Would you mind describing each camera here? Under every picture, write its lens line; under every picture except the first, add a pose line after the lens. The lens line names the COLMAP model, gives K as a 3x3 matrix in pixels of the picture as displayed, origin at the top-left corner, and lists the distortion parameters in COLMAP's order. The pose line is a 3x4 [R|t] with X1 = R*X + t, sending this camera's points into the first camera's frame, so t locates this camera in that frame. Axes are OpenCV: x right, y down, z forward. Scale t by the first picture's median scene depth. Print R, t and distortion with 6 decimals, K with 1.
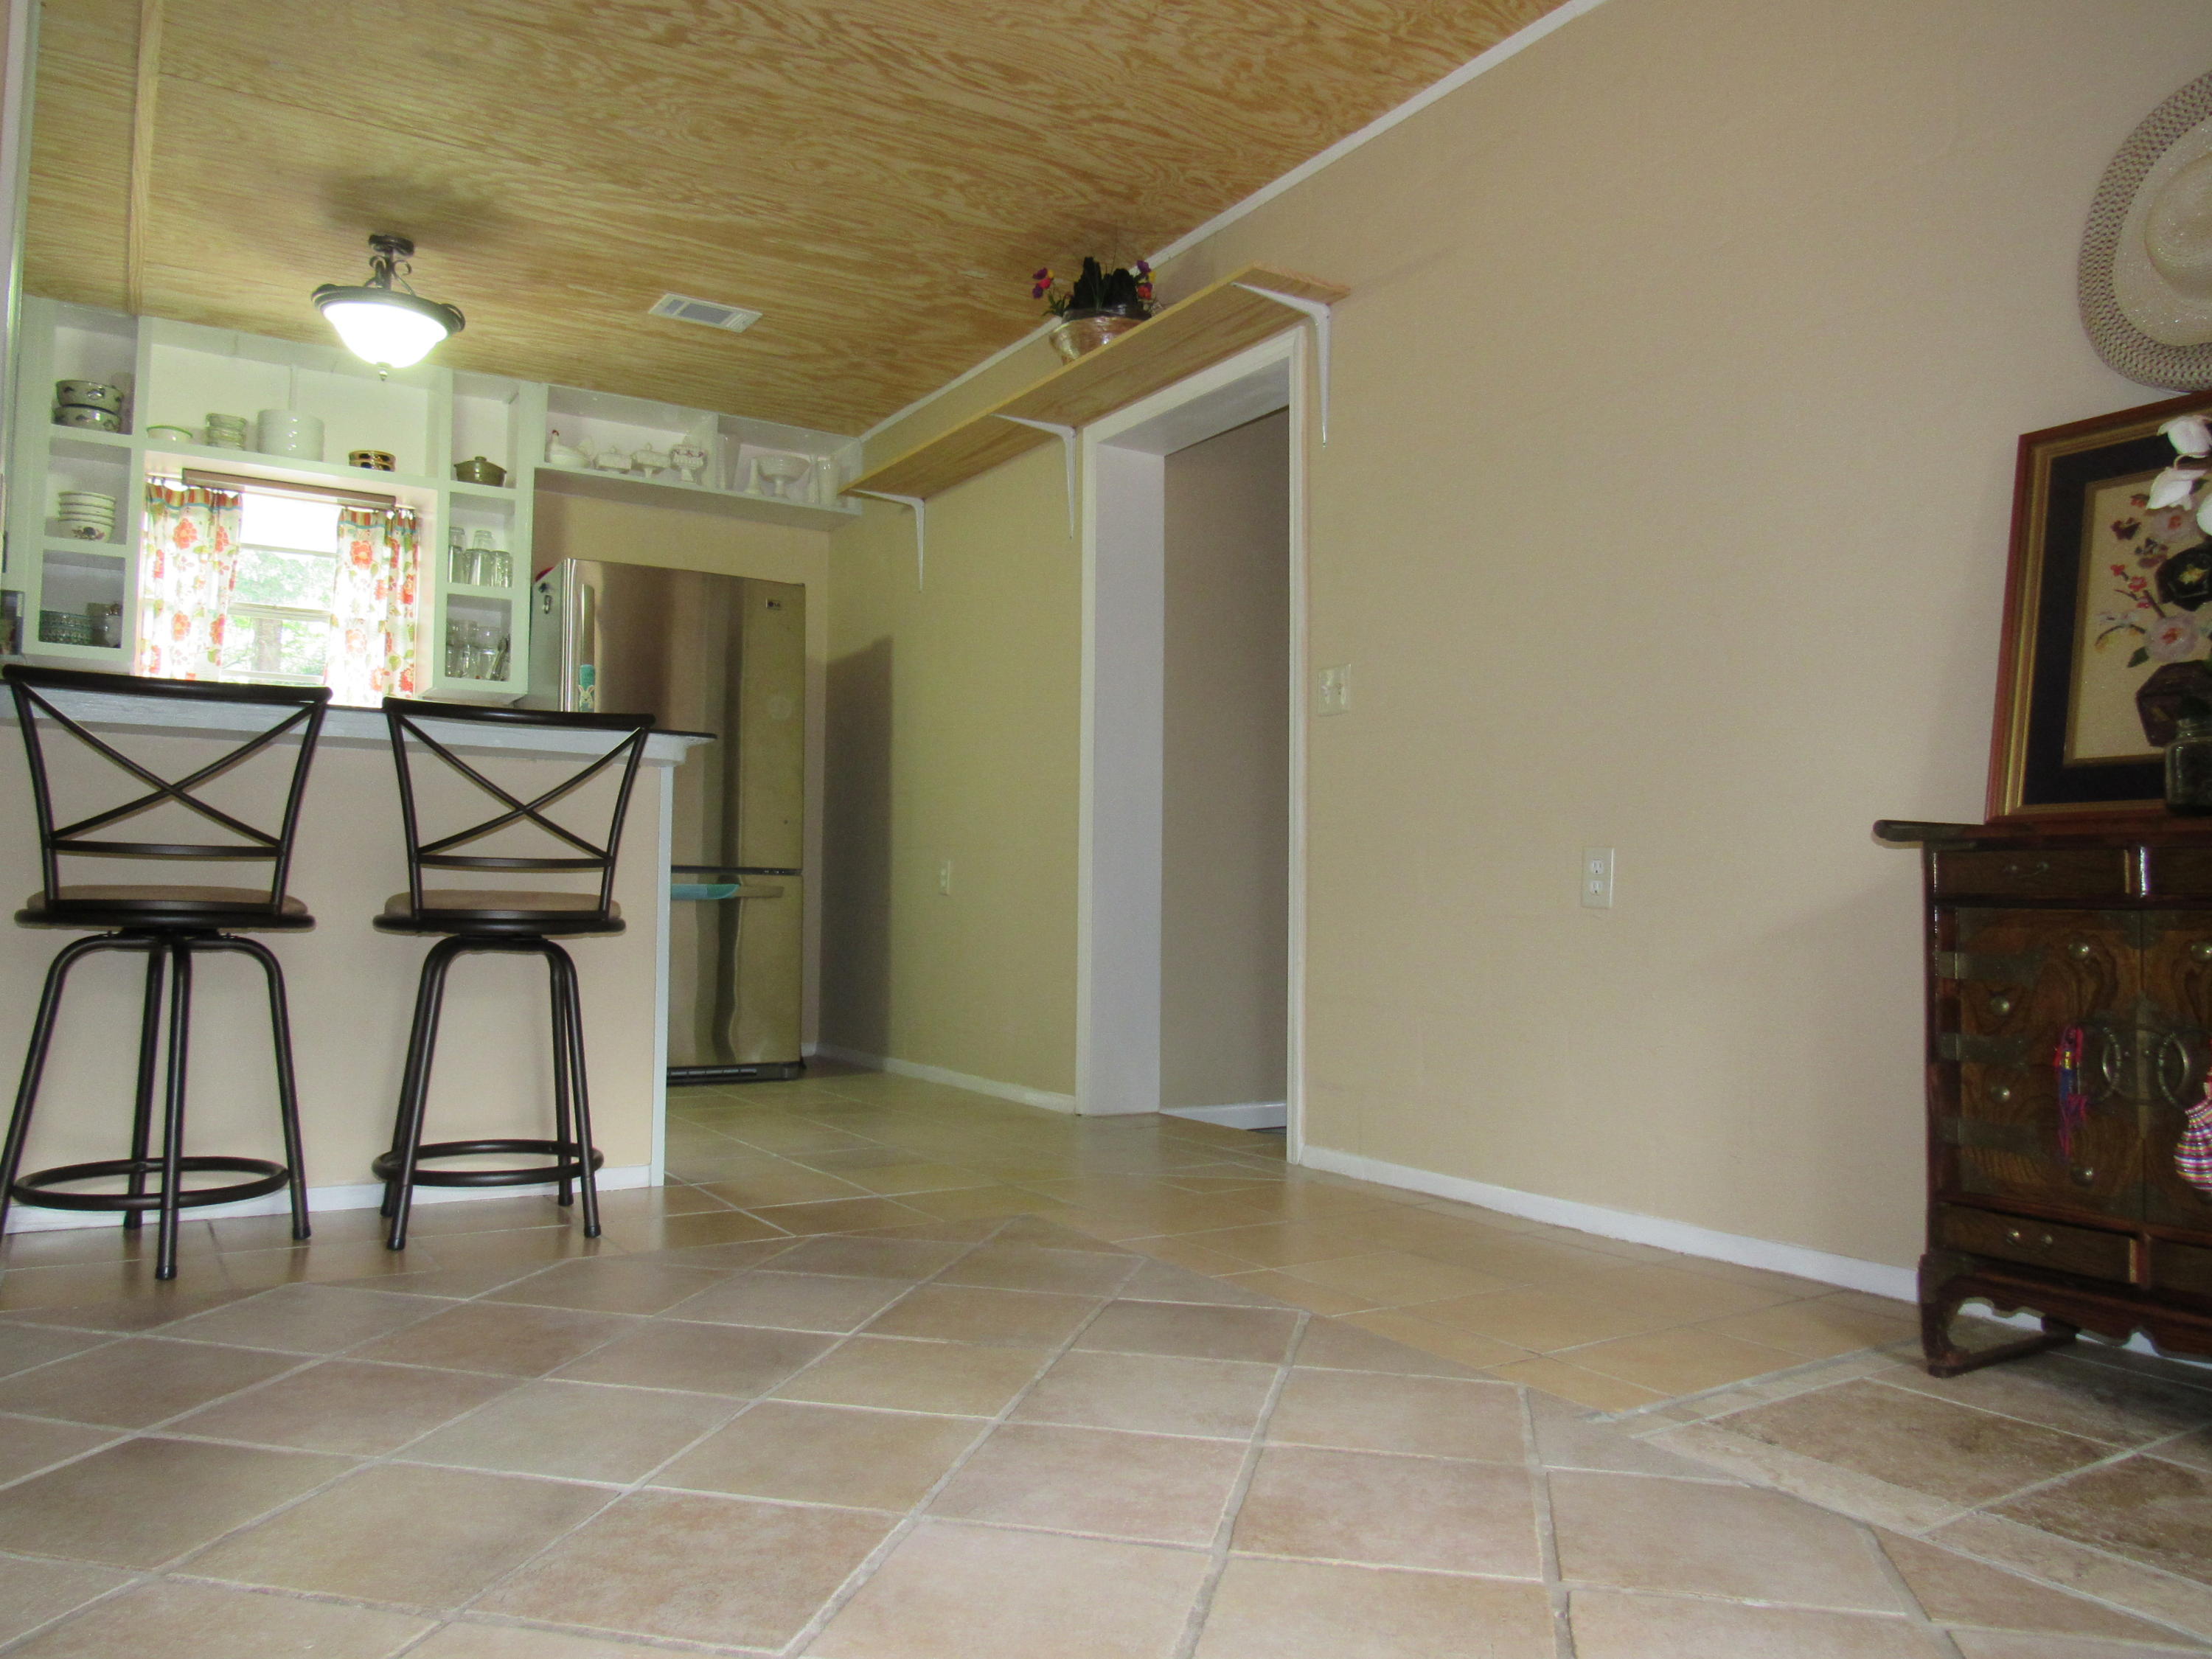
lens RADIAL K [[1589.5, 0, 1109.5], [0, 1589.5, 833.5], [0, 0, 1]] dist [-0.034853, 0.002398]
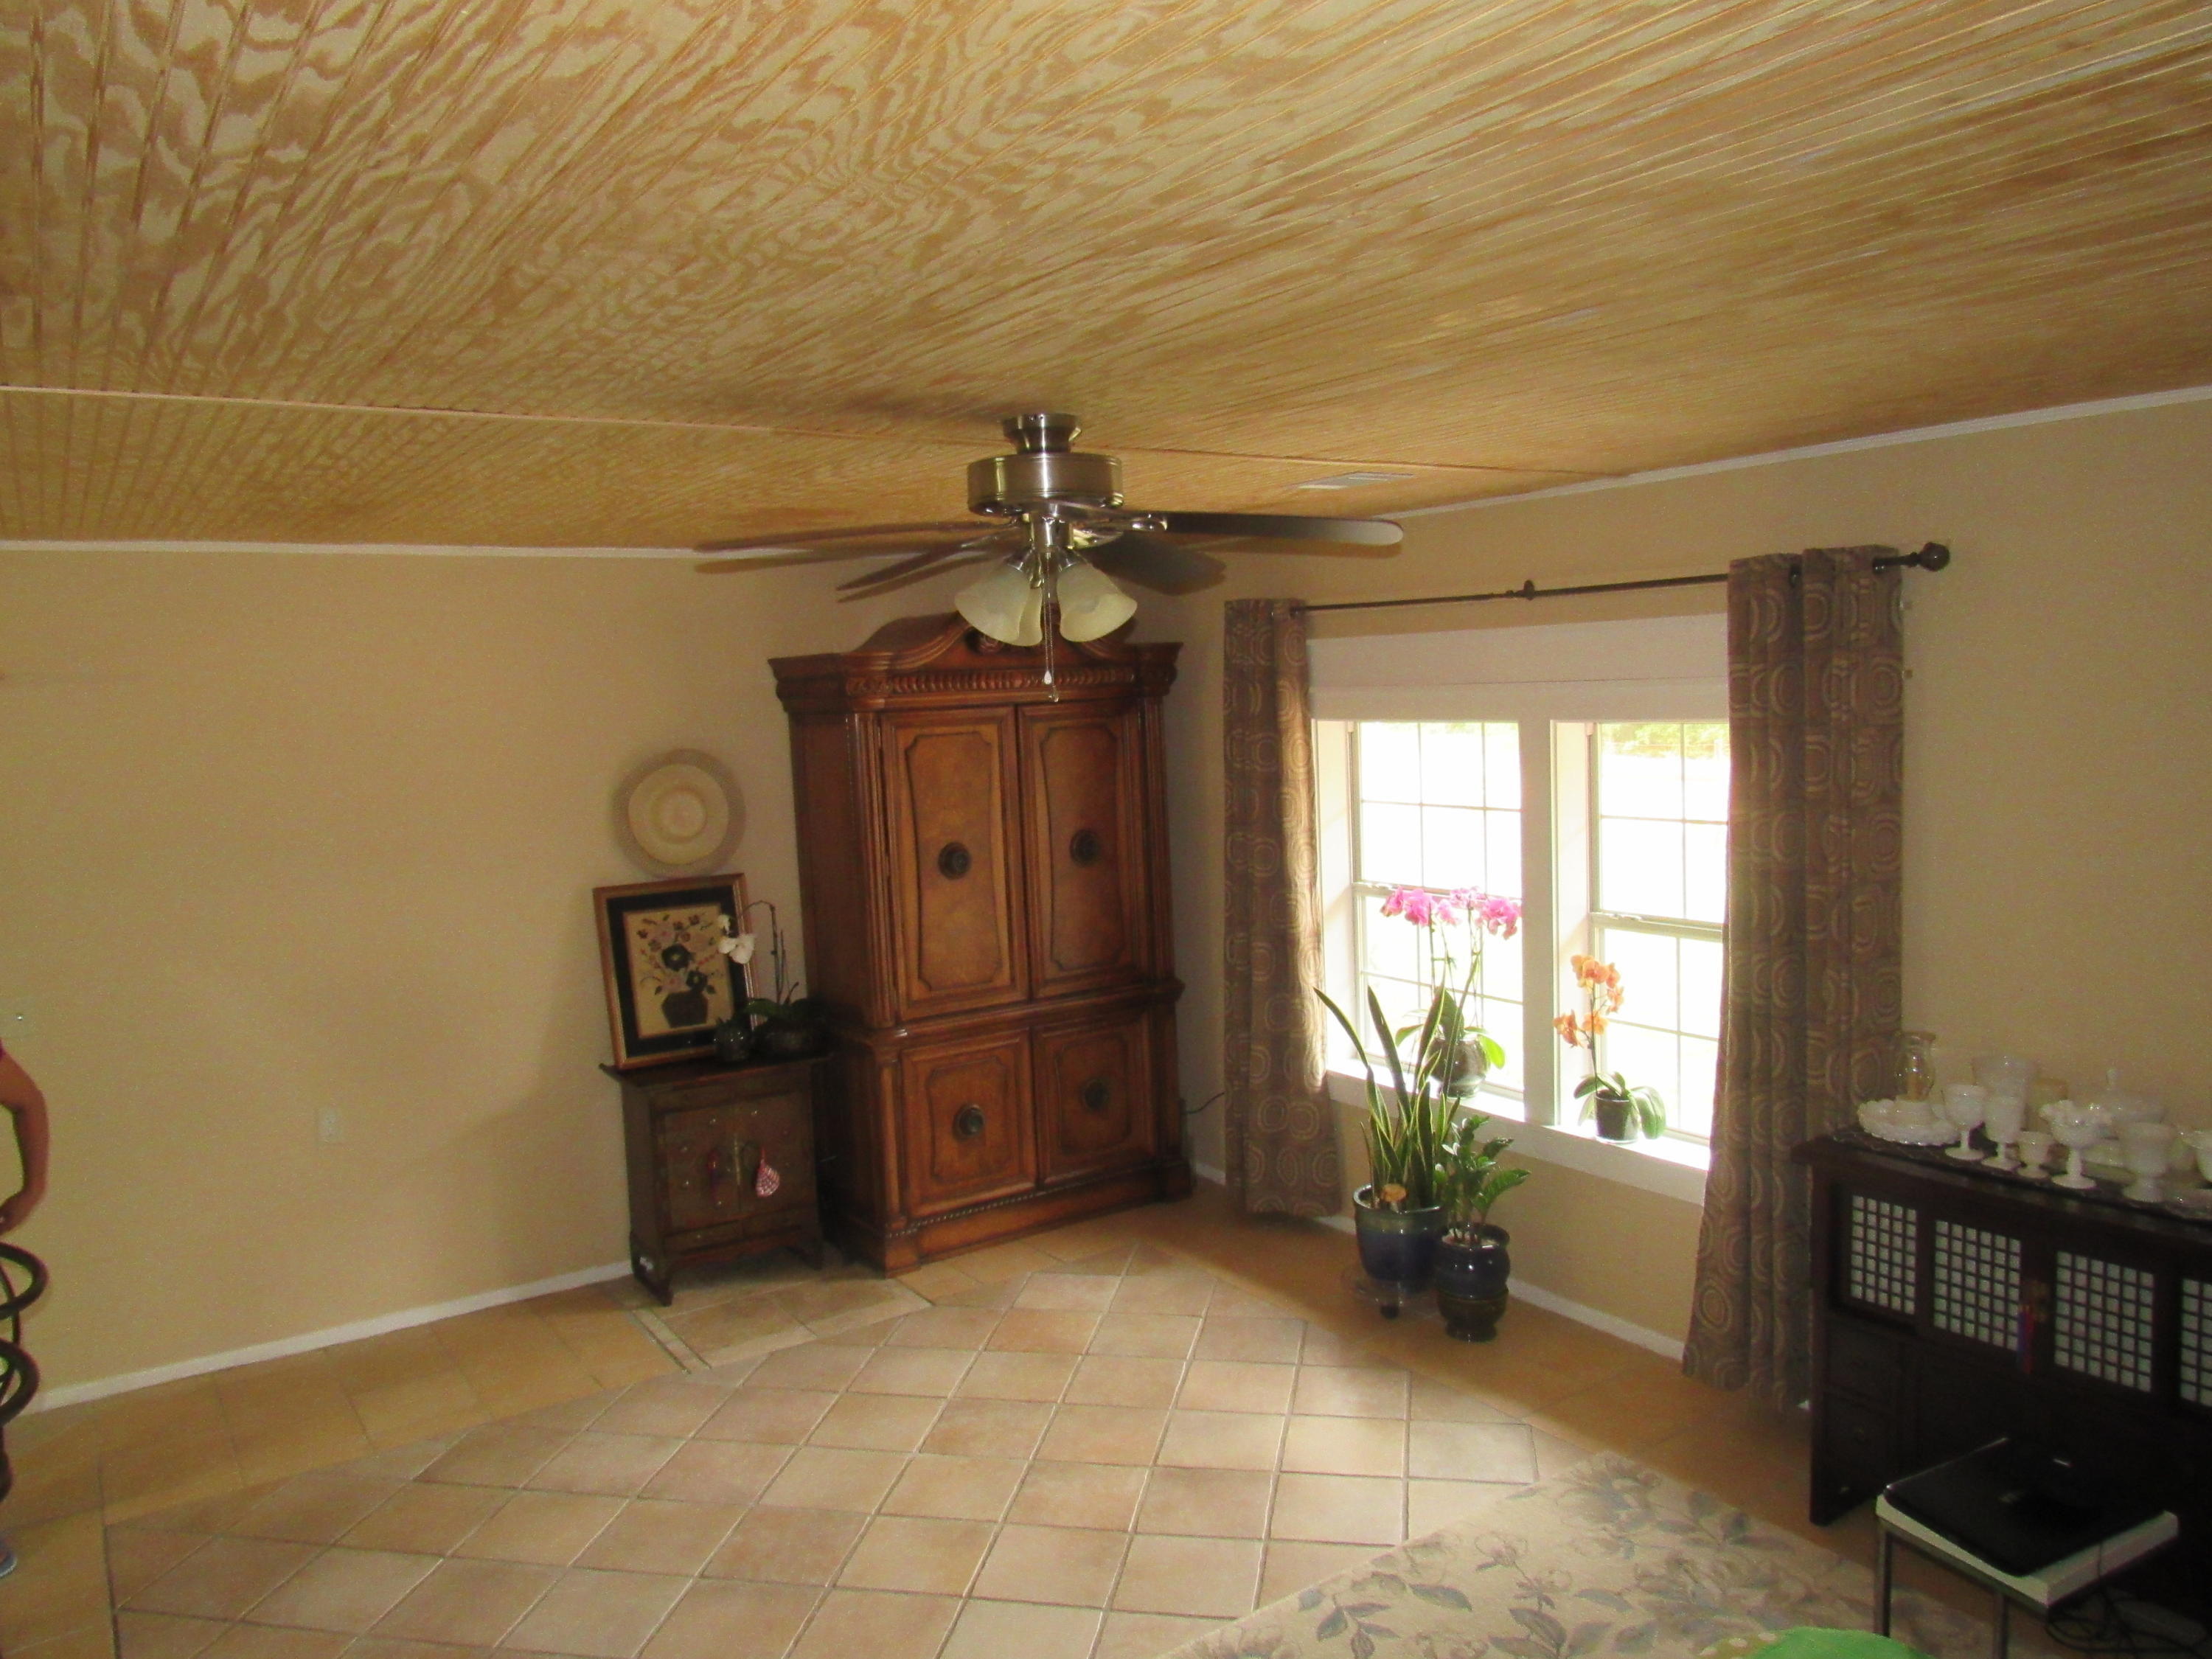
lens RADIAL K [[1622.1, 0, 1104.3], [0, 1622.1, 830.5], [0, 0, 1]] dist [0.002563, -0.000326]
pose [[-0.041394, -0.119474, 0.991974, -1.713578], [-0.022051, 0.992692, 0.118641, -0.626313], [-0.998900, -0.016963, -0.043726, 0.392781]]
